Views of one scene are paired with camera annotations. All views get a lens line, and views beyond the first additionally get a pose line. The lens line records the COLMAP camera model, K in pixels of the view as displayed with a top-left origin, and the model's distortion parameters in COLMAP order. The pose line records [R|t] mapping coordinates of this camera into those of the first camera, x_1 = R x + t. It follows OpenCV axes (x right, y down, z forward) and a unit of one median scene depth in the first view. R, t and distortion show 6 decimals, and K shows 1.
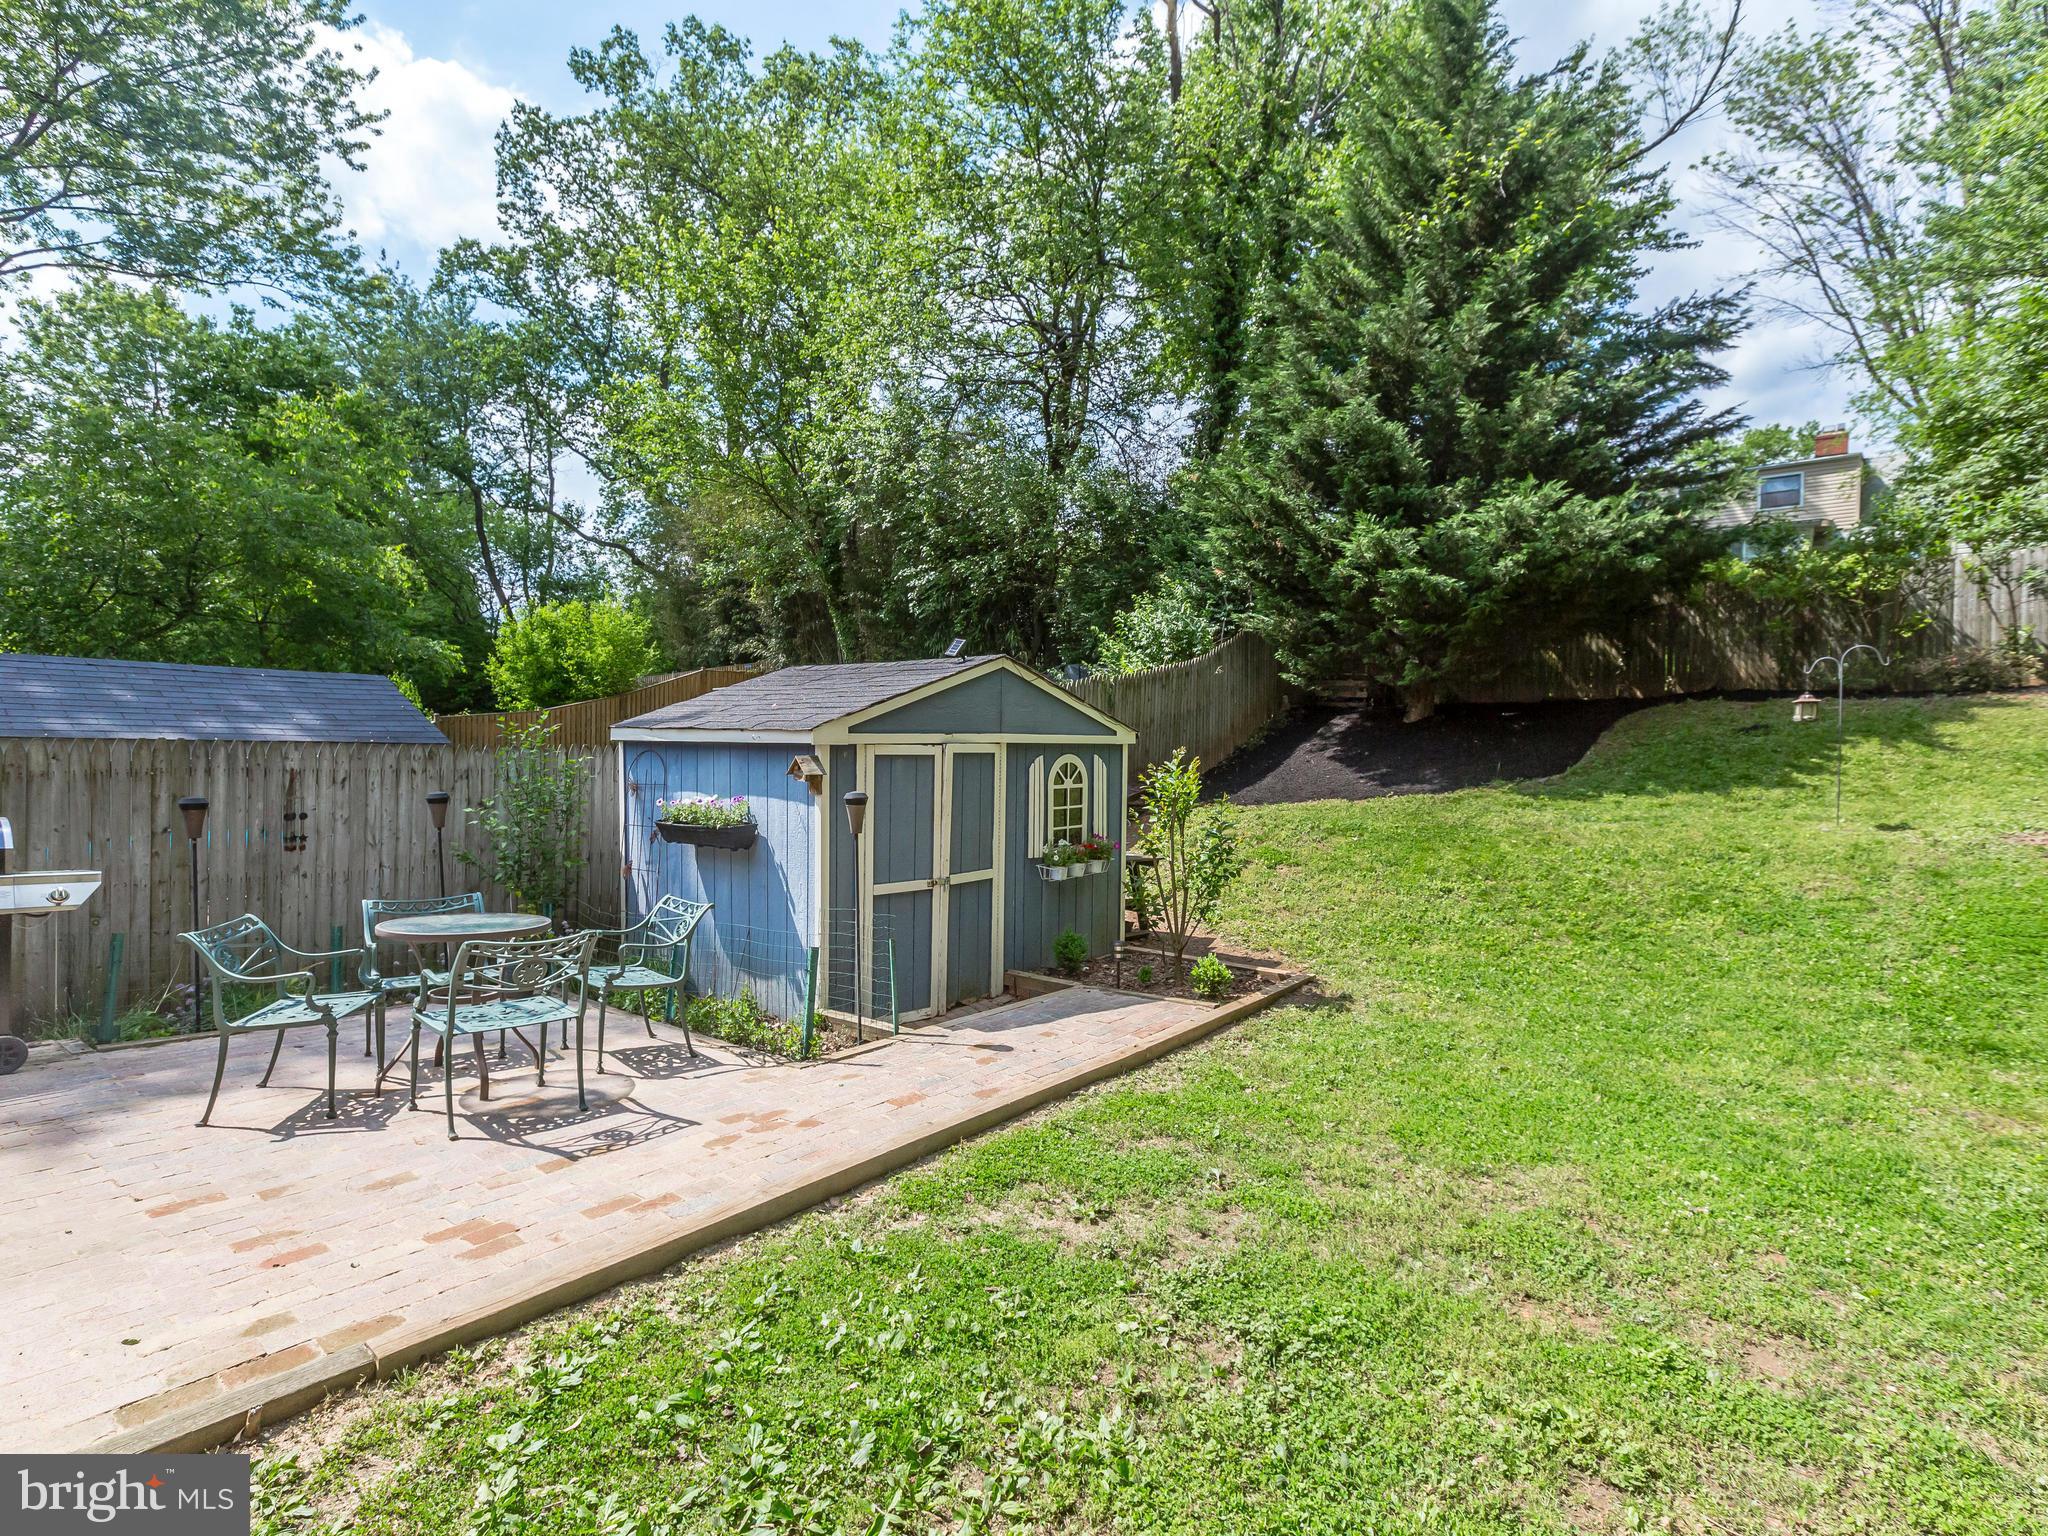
lens RADIAL K [[1079.4, 0, 1044.3], [0, 1079.4, 767.2], [0, 0, 1]] dist [0.000488, -0.000008]
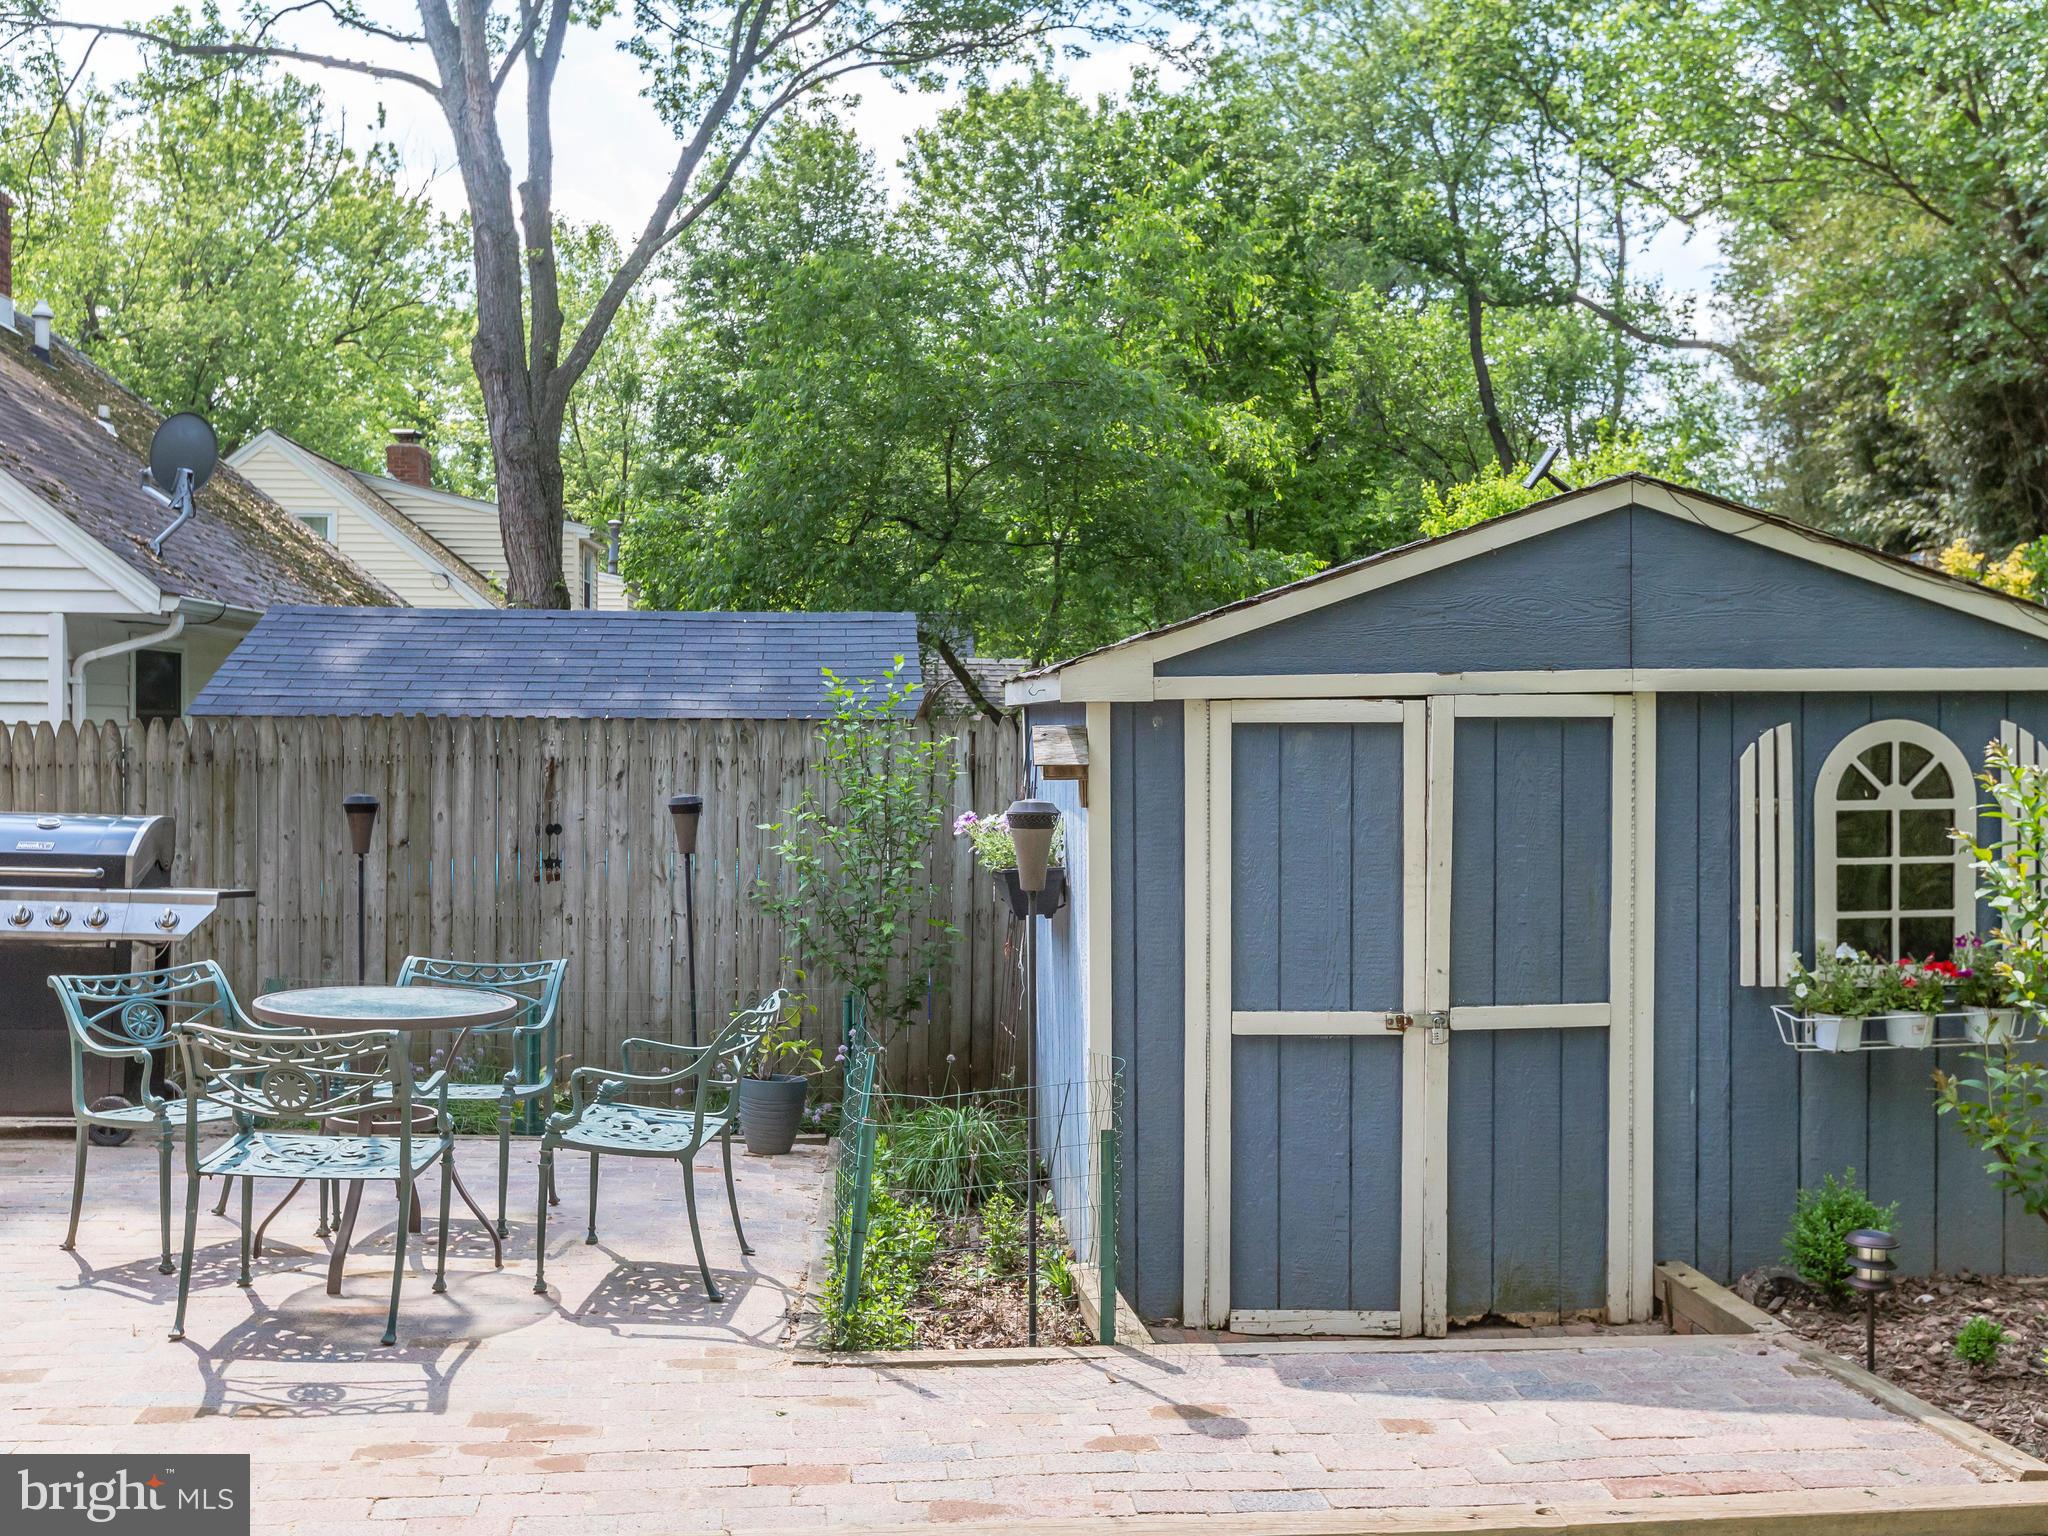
lens RADIAL K [[2053.0, 0, 1024.0], [0, 2053.0, 768.0], [0, 0, 1]] dist [-0.003469, -0.008401]
pose [[0.674449, 0.001122, -0.738321, 0.364007], [-0.004650, 0.999985, -0.002728, 0.008813], [0.738307, 0.005273, 0.674444, 0.311733]]
